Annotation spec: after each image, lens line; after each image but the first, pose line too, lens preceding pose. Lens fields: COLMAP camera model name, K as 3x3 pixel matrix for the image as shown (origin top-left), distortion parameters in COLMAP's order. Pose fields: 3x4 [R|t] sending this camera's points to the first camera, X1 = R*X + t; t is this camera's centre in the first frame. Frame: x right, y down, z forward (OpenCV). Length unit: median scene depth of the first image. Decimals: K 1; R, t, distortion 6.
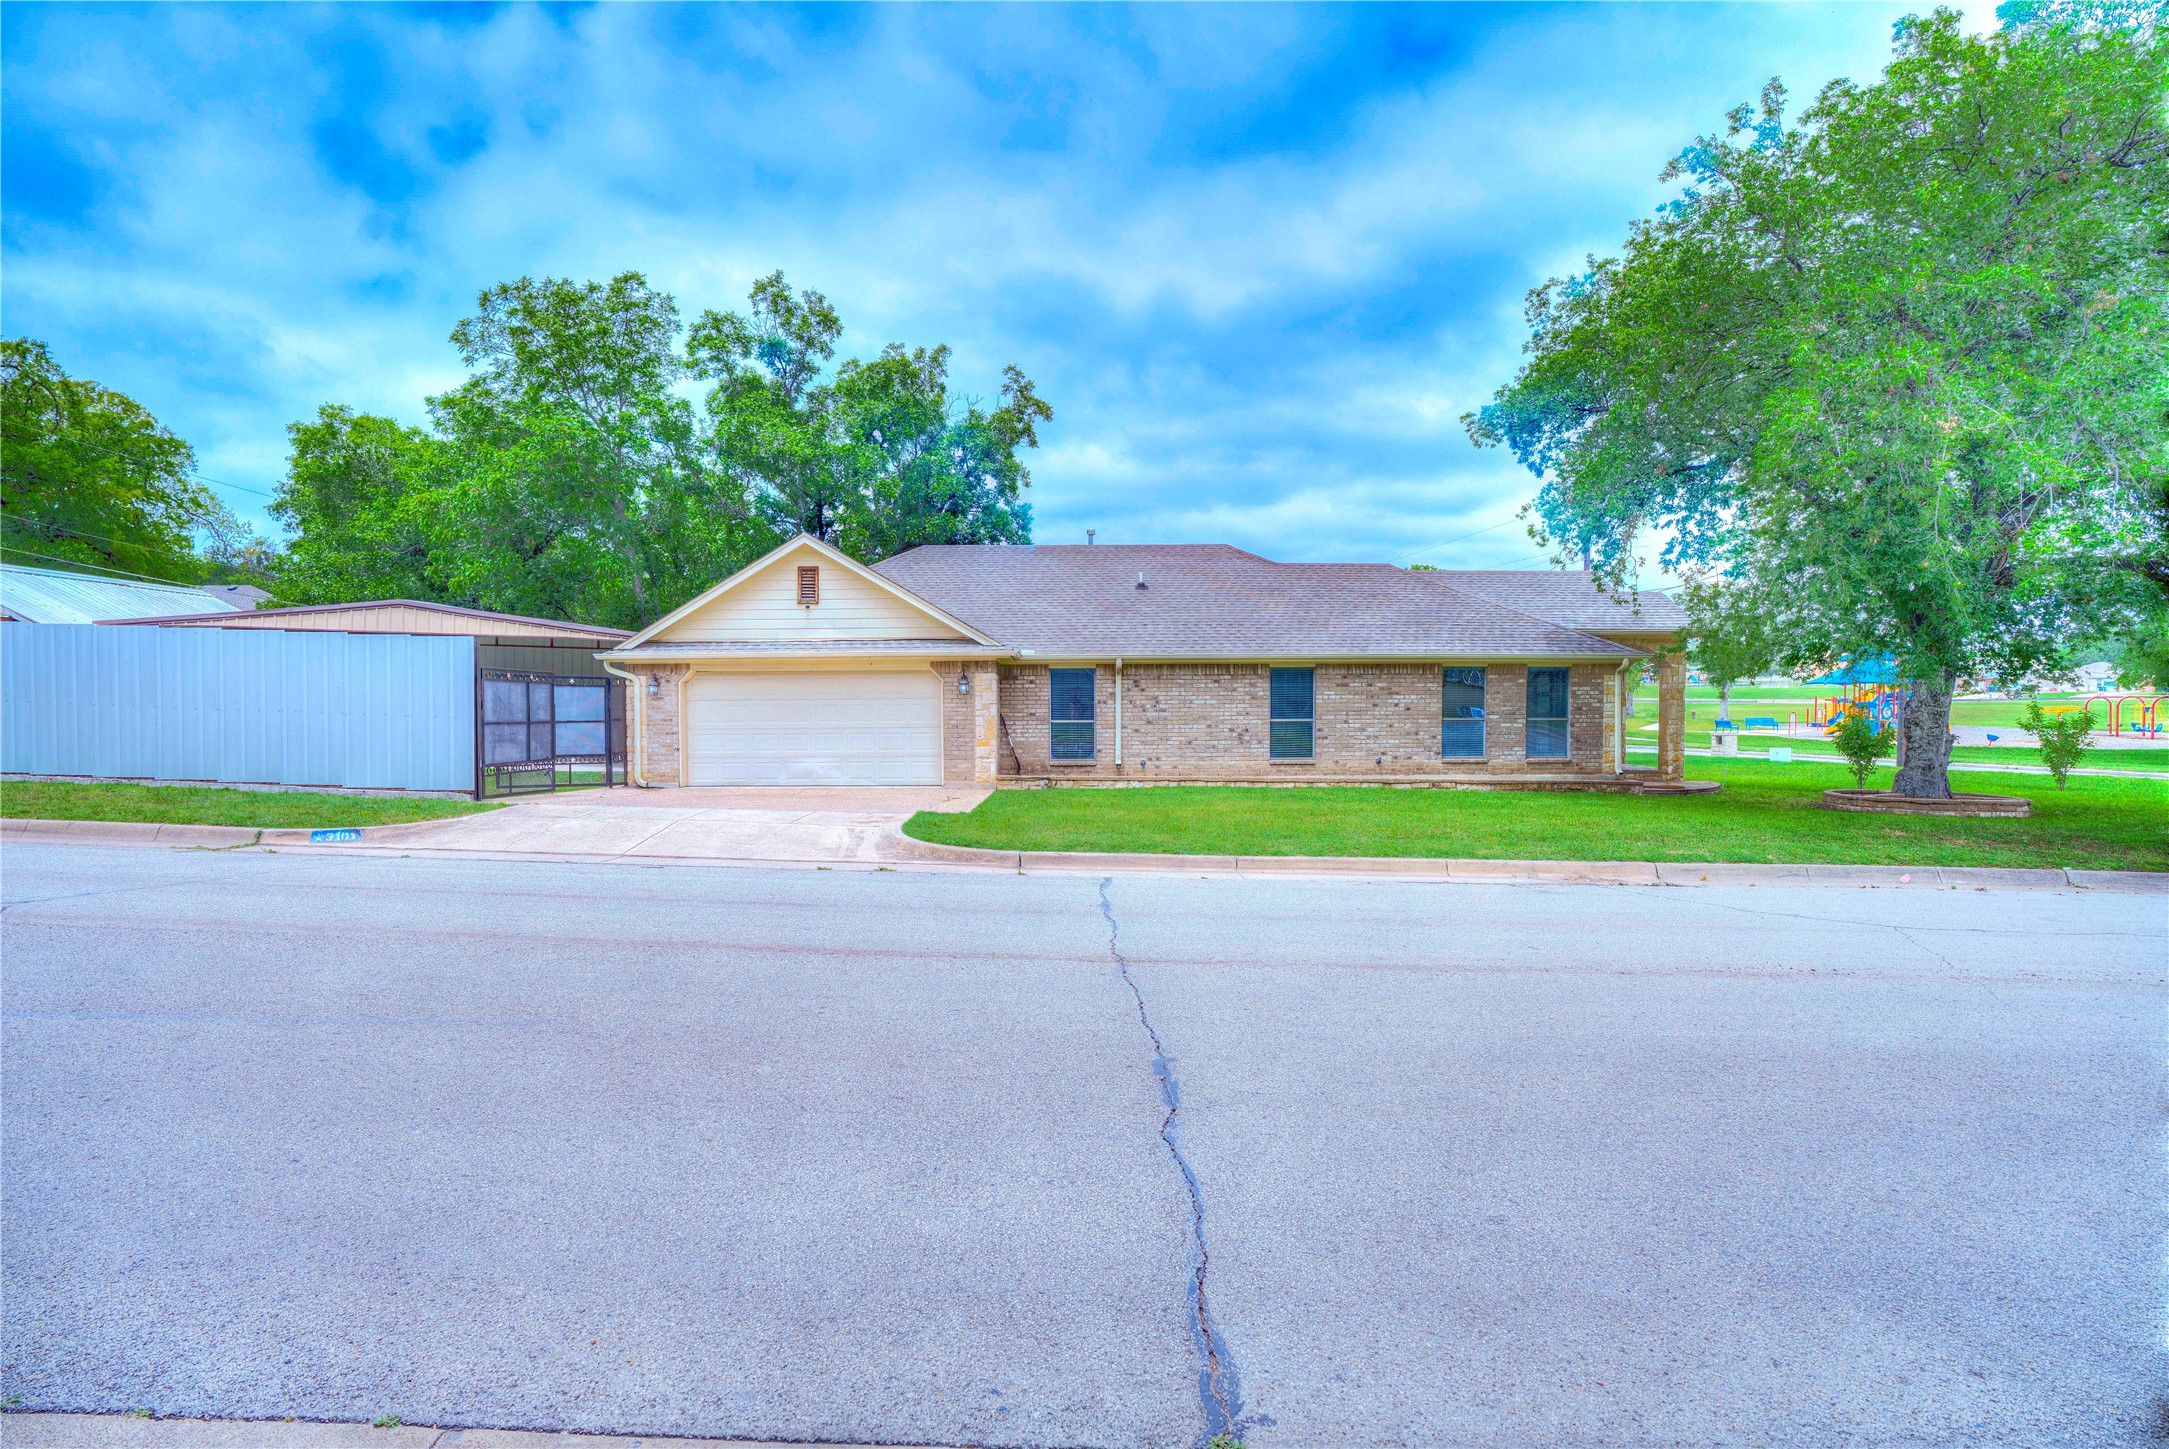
lens RADIAL K [[1016.7, 0, 1089.7], [0, 1016.7, 715.8], [0, 0, 1]] dist [-0.052611, 0.018645]
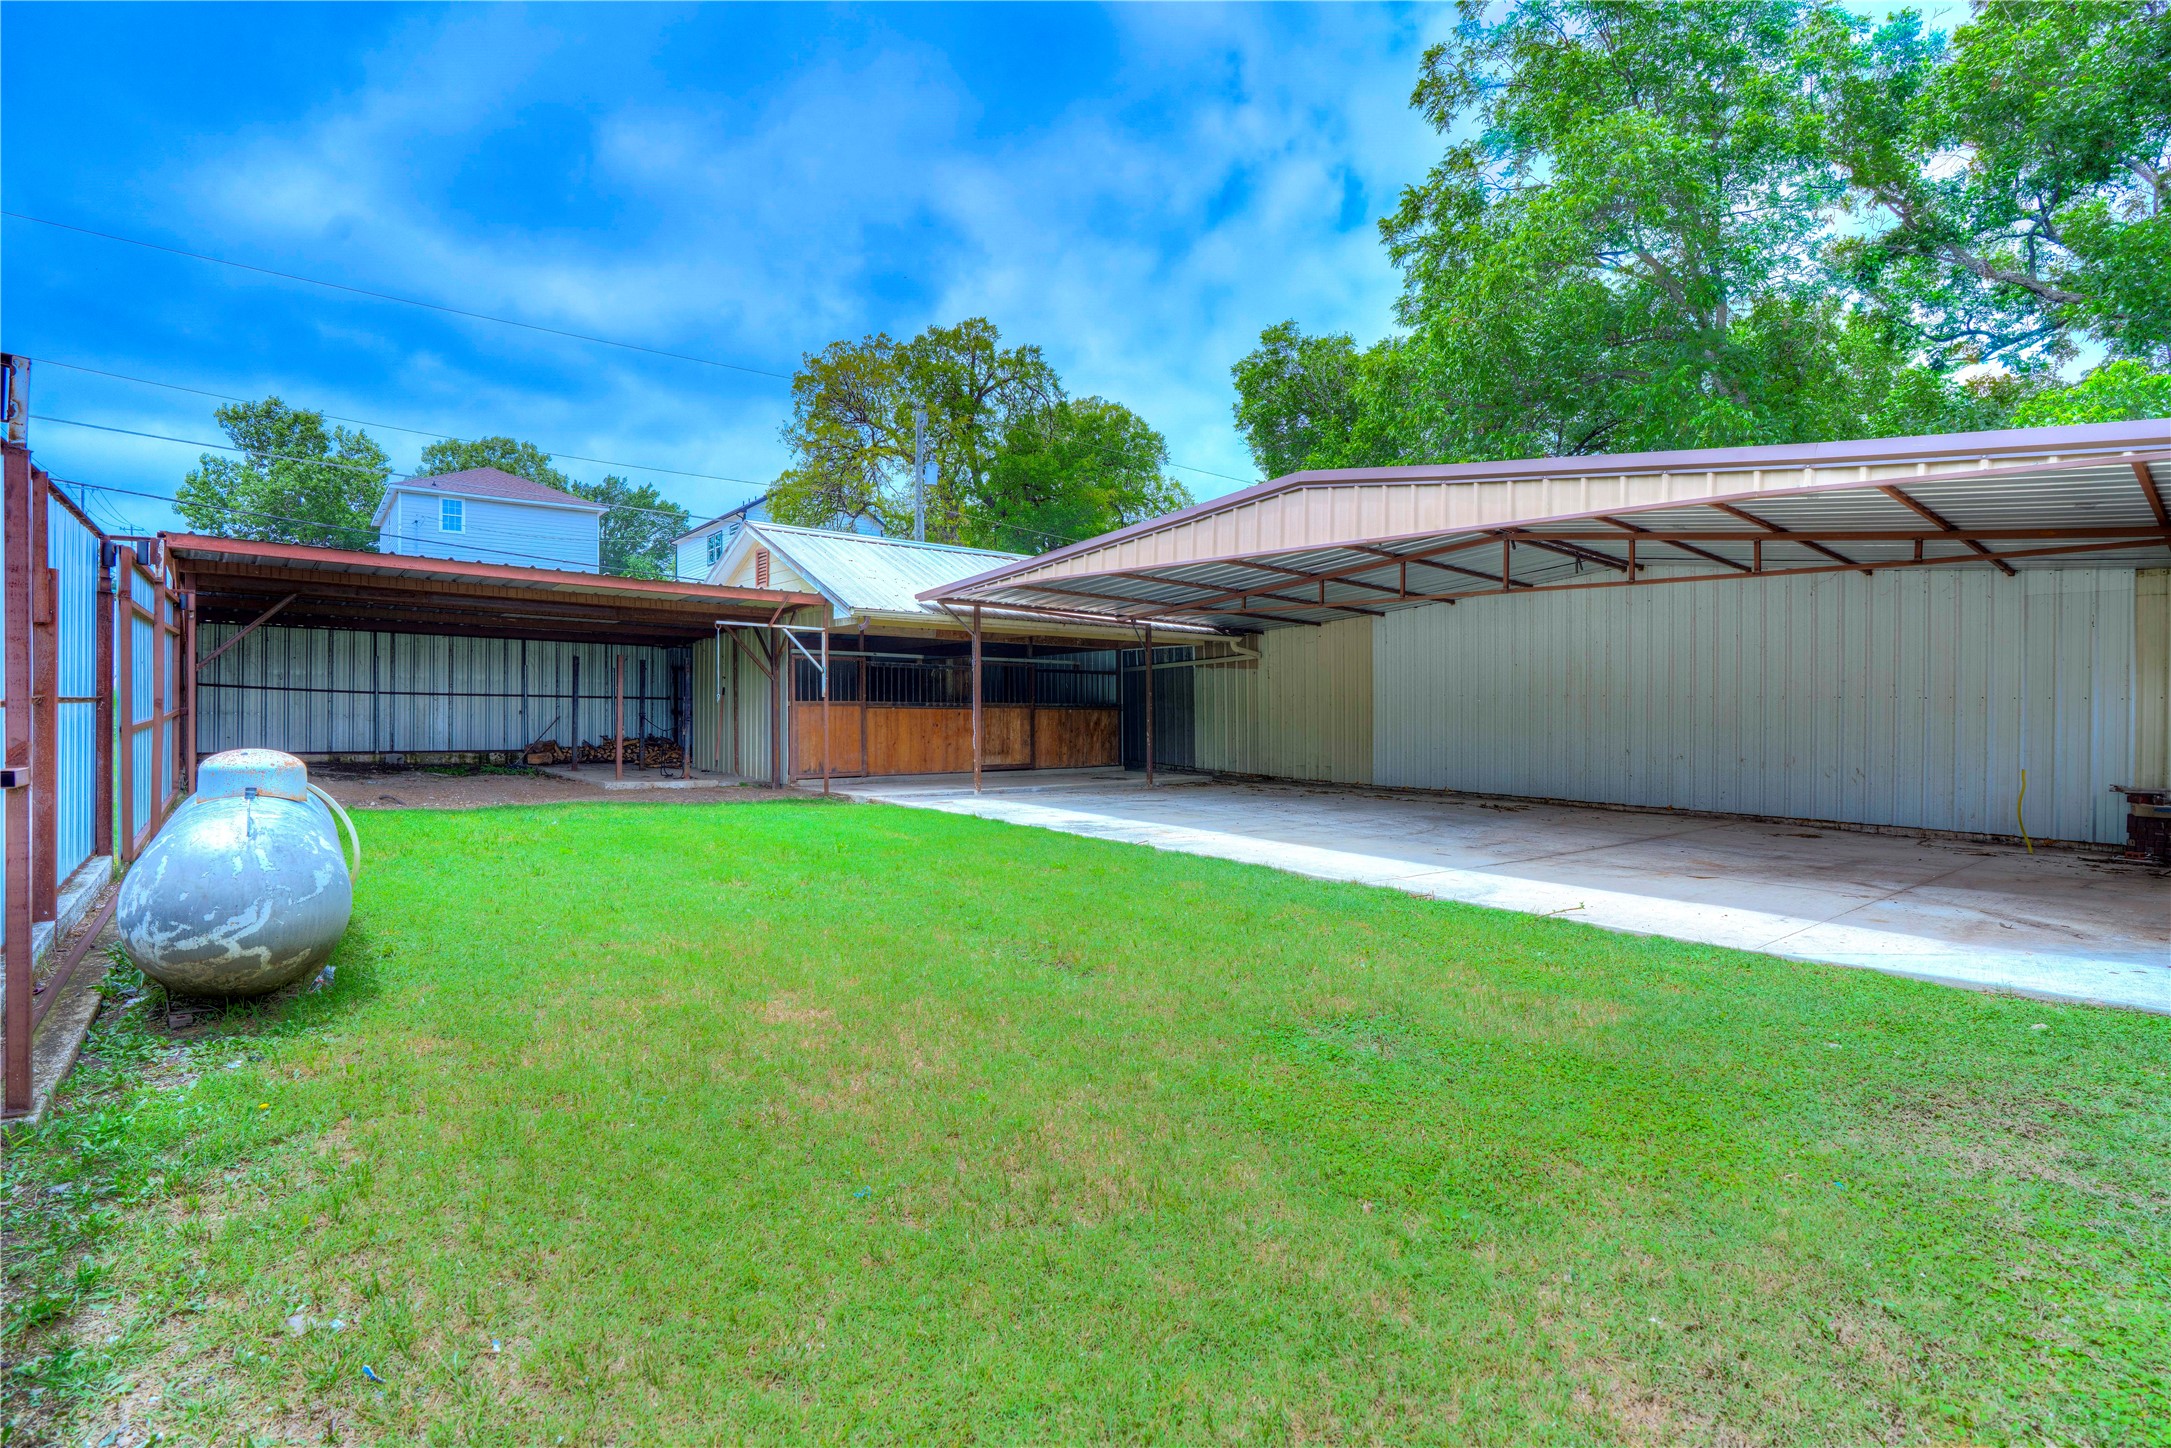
lens RADIAL K [[1017.6, 0, 1088.2], [0, 1017.6, 718.9], [0, 0, 1]] dist [-0.052611, 0.018645]
pose [[0.622142, -0.003302, -0.782897, -0.261301], [0.000179, 0.999992, -0.004075, -0.014335], [0.782904, 0.002395, 0.622138, 0.417590]]
